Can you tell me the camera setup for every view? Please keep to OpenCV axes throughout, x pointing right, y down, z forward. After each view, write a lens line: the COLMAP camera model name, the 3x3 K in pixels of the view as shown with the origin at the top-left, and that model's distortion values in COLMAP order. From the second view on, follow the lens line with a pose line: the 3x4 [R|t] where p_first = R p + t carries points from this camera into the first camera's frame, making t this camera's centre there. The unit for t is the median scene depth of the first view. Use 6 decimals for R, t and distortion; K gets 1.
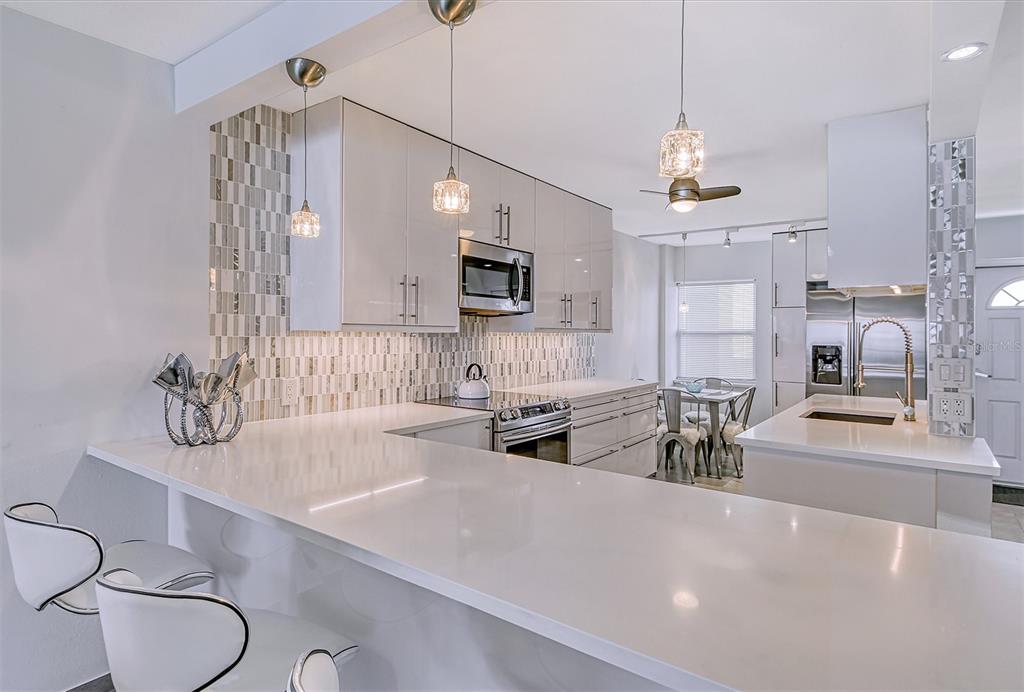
lens RADIAL K [[543.2, 0, 517.5], [0, 543.2, 326.7], [0, 0, 1]] dist [0.020042, -0.001644]
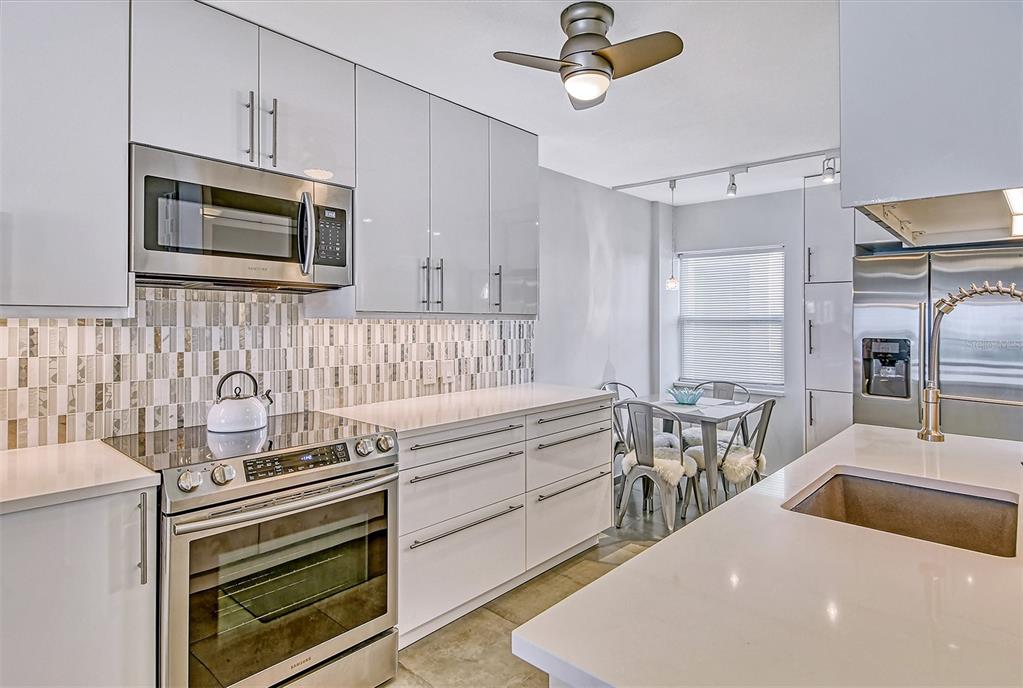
lens RADIAL K [[542.6, 0, 512.6], [0, 542.6, 312.0], [0, 0, 1]] dist [0.020042, -0.001644]
pose [[0.994055, -0.002537, -0.108848, 0.221865], [0.002061, 0.999988, -0.004478, 0.005205], [0.108858, 0.004227, 0.994048, 0.343050]]
